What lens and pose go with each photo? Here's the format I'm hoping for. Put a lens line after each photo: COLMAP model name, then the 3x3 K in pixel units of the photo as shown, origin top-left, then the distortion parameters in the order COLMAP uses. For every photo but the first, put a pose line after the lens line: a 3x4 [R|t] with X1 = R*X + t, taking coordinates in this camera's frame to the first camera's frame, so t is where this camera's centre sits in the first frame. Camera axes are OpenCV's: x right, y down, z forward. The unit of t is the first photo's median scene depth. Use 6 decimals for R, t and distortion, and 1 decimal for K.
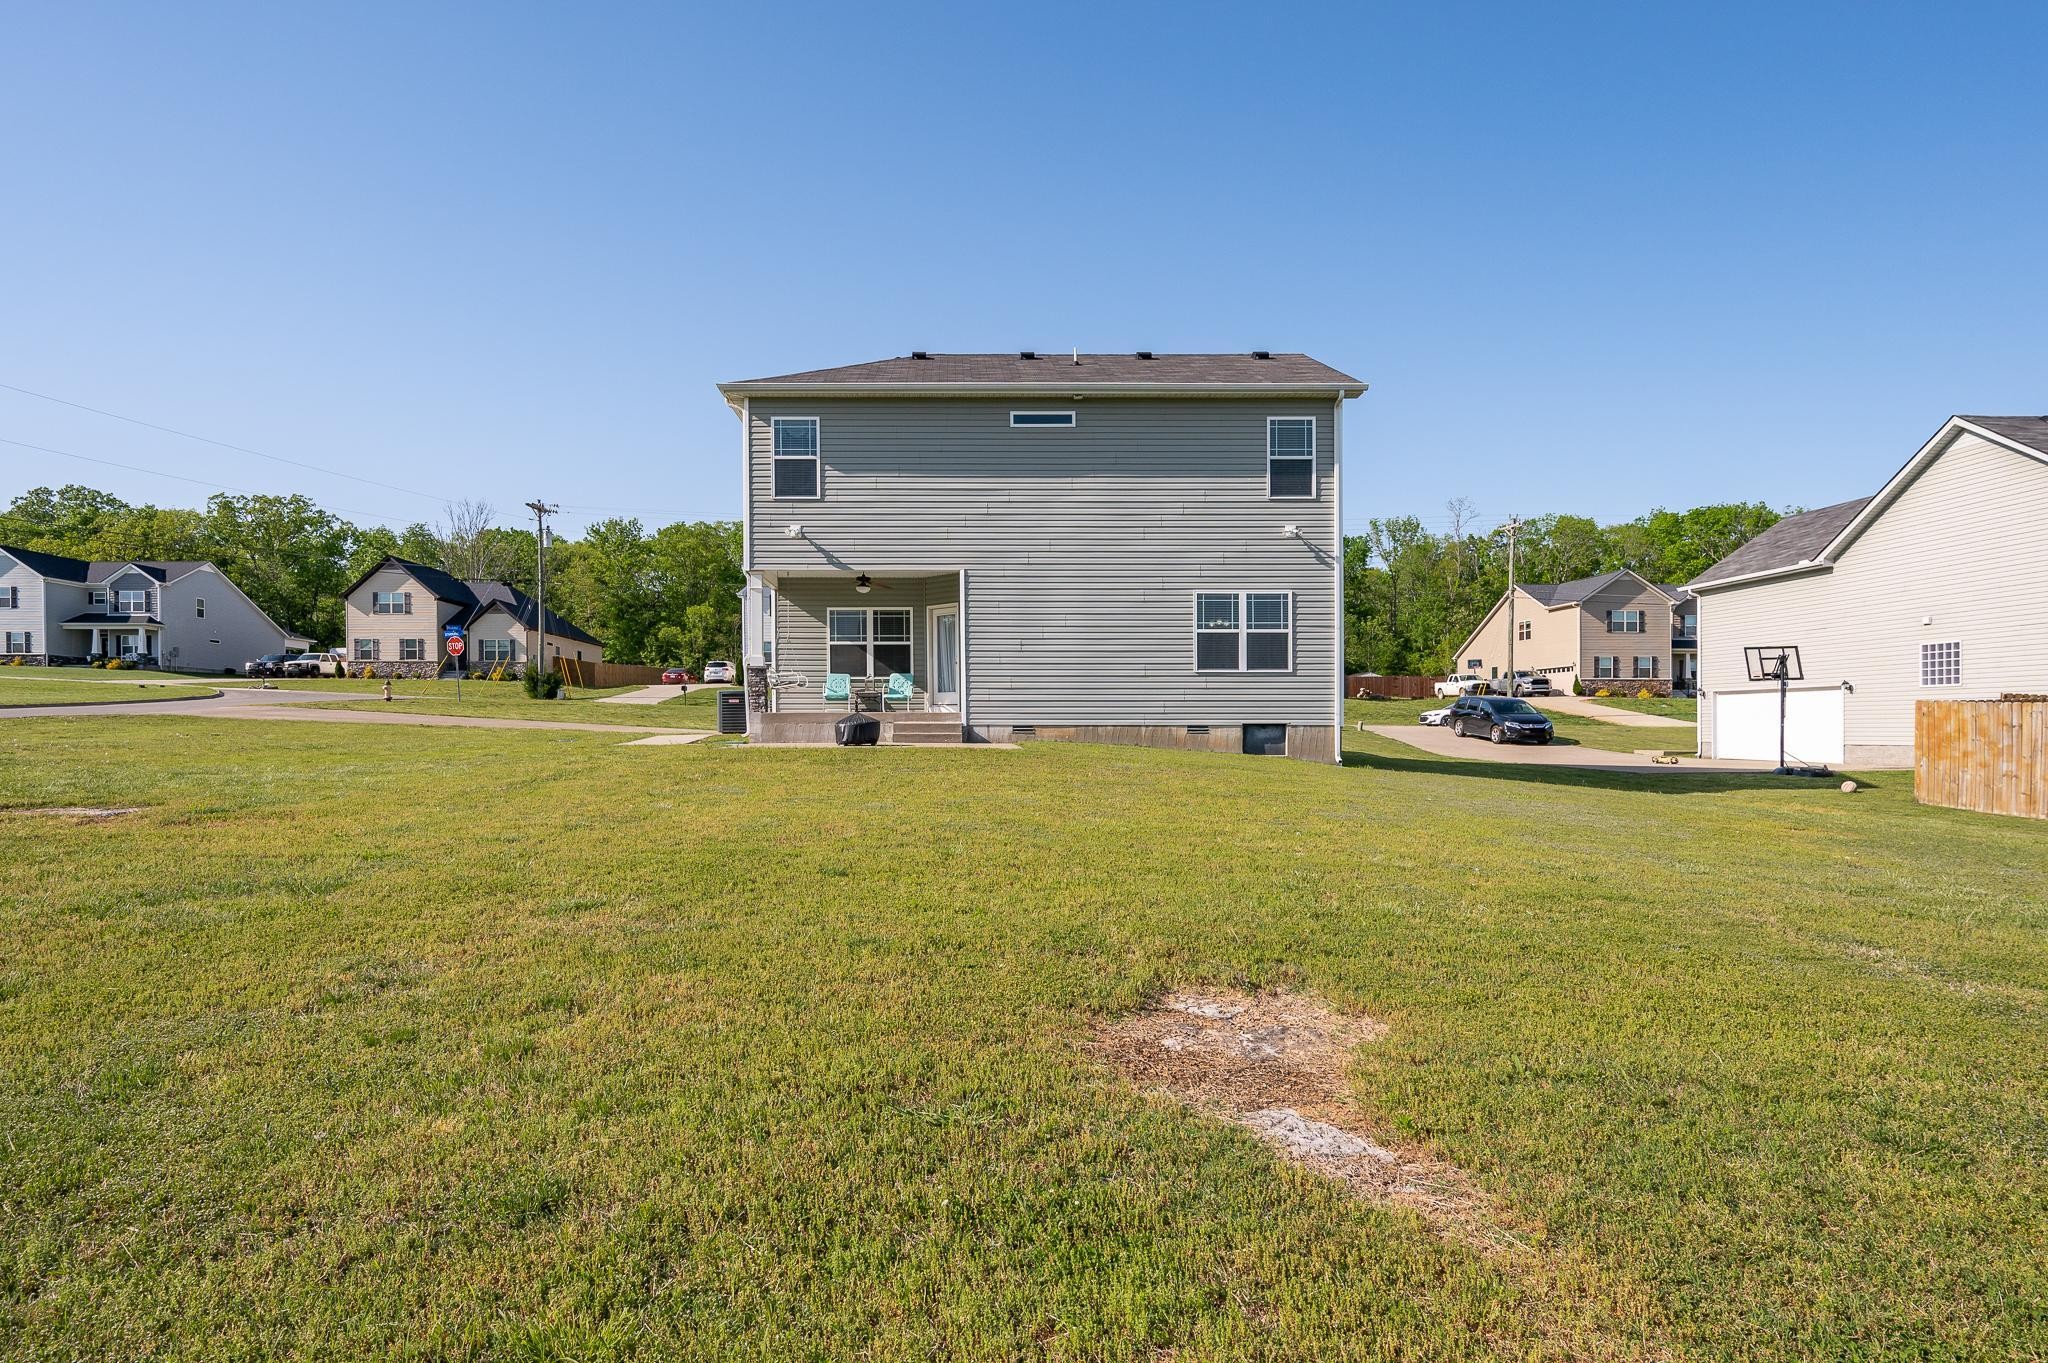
lens RADIAL K [[1142.2, 0, 994.0], [0, 1142.2, 717.9], [0, 0, 1]] dist [-0.007055, 0.000315]
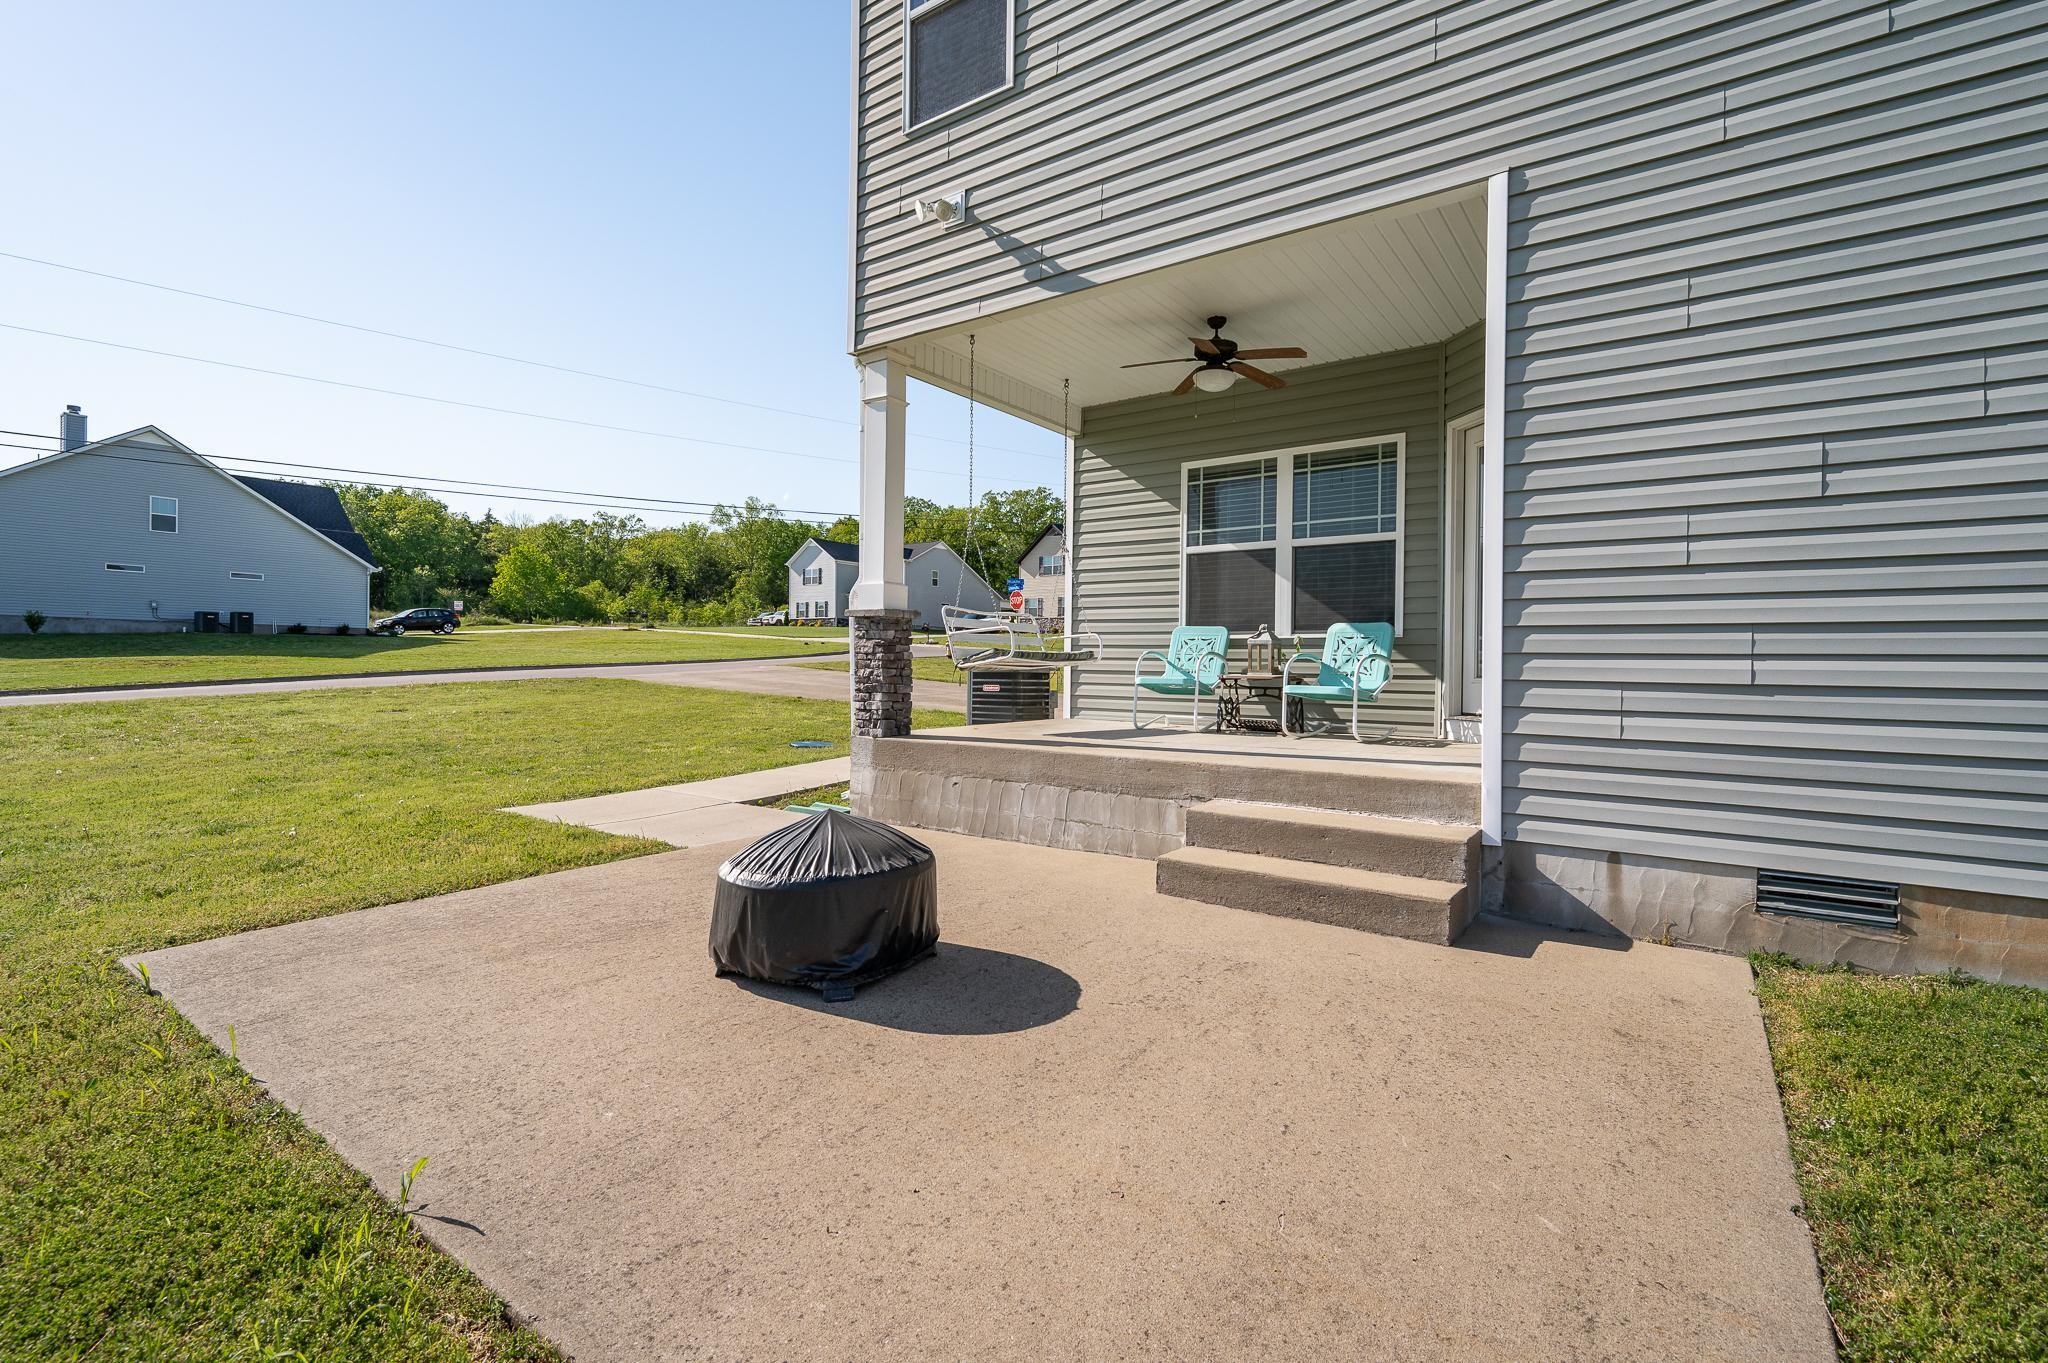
lens RADIAL K [[933.8, 0, 1013.9], [0, 933.8, 673.1], [0, 0, 1]] dist [-0.003738, 0.000730]
pose [[0.788482, 0.017188, -0.614818, 0.011792], [-0.009488, 0.999830, 0.015783, -0.026603], [0.614985, -0.006612, 0.788511, 0.700836]]
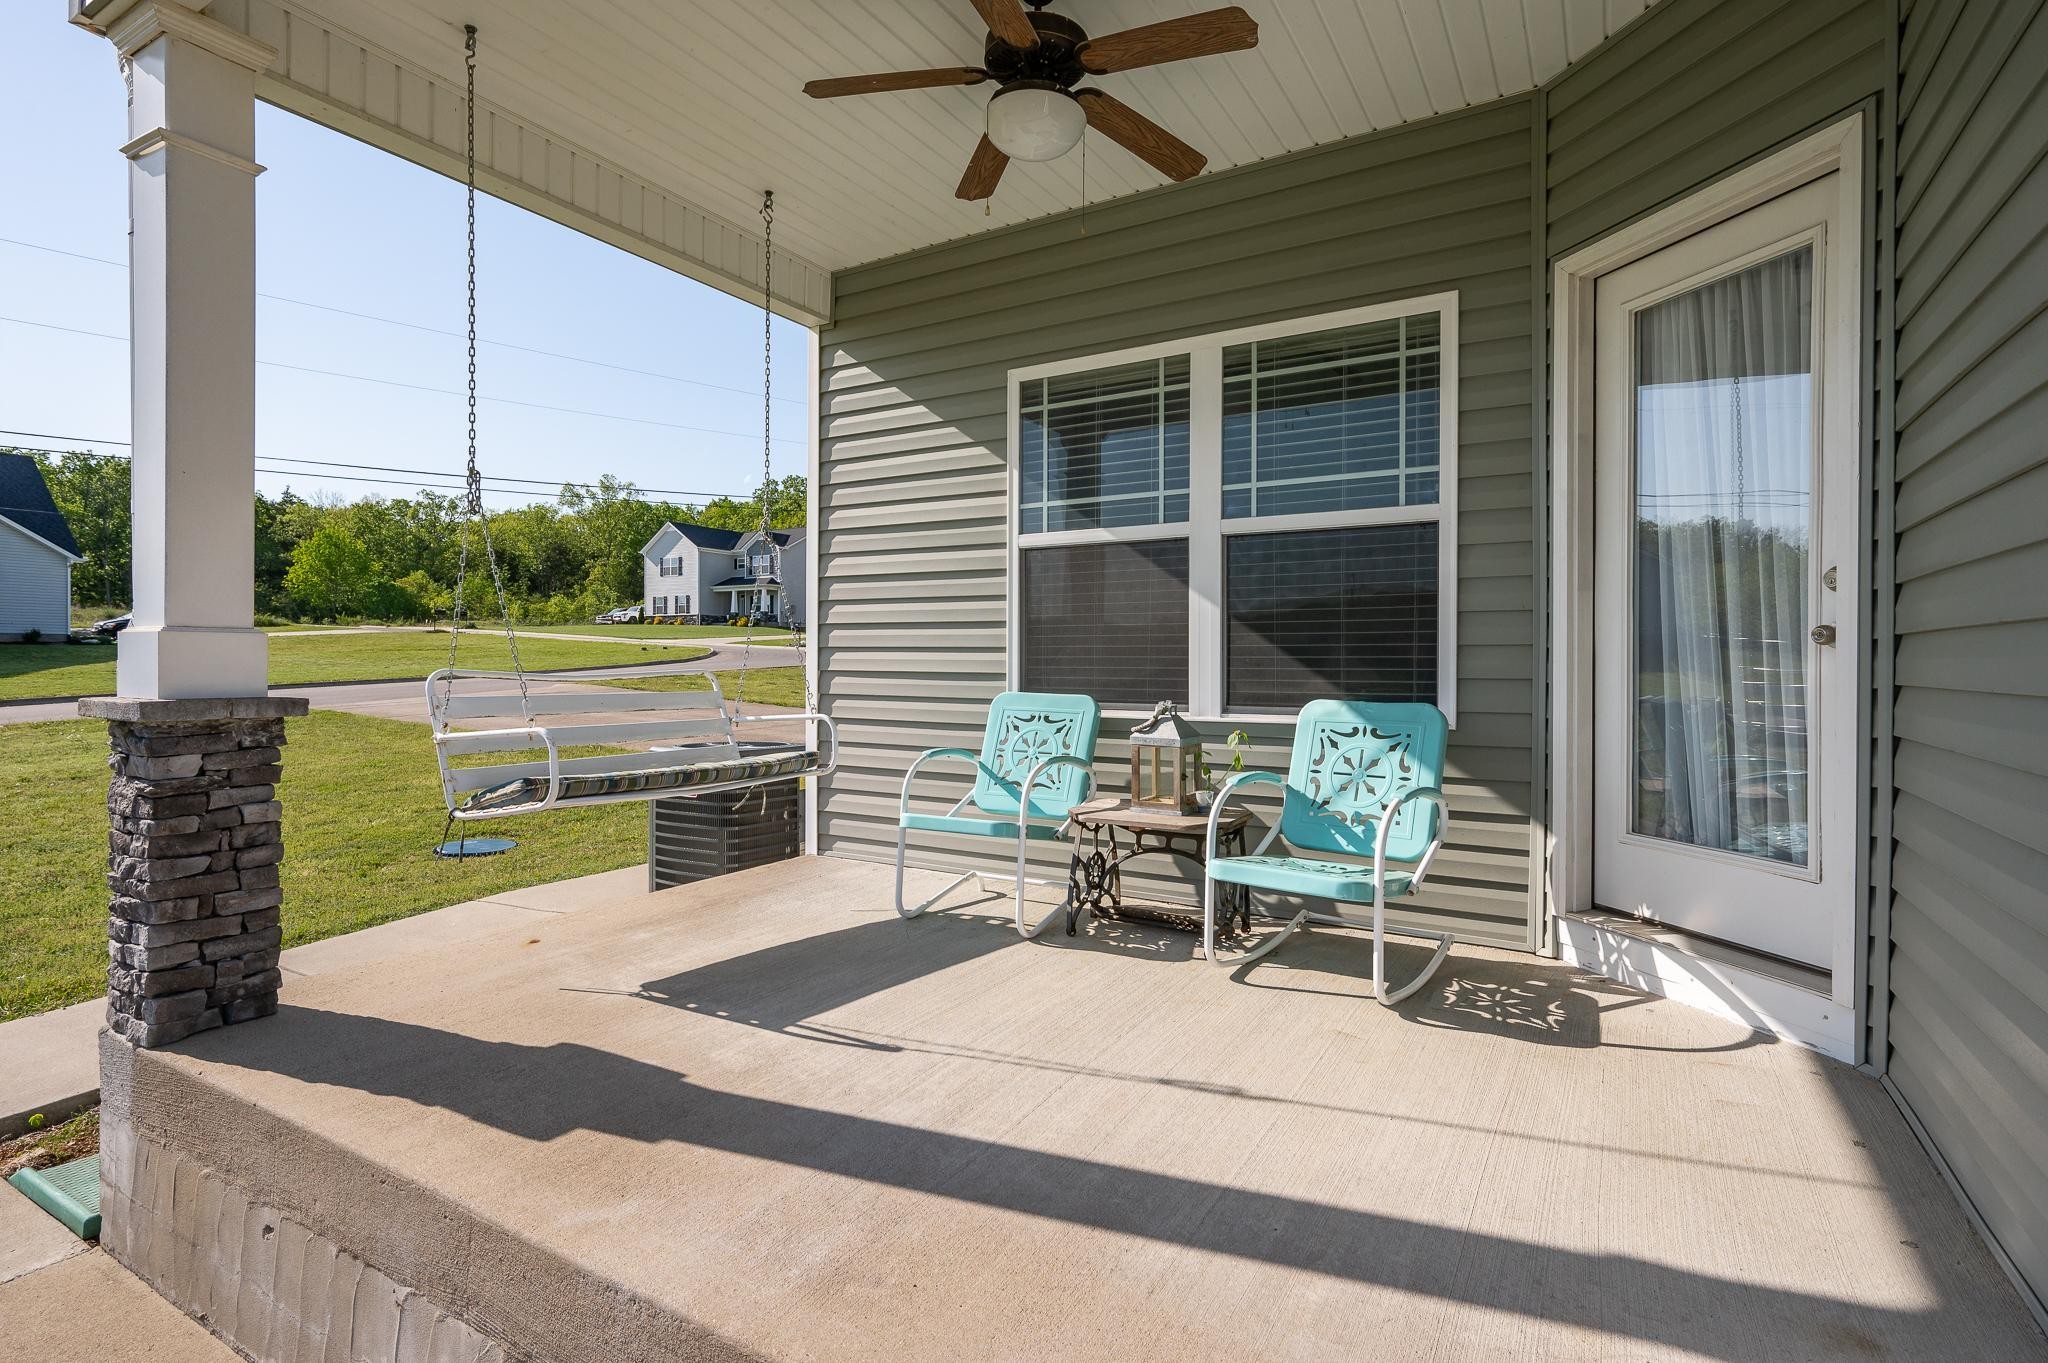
lens RADIAL K [[1005.3, 0, 1013.9], [0, 1005.3, 668.2], [0, 0, 1]] dist [-0.002236, 0.000297]
pose [[0.840350, 0.009082, -0.541968, -0.045924], [-0.001220, 0.999889, 0.014864, -0.045123], [0.542043, -0.011830, 0.840268, 0.845588]]
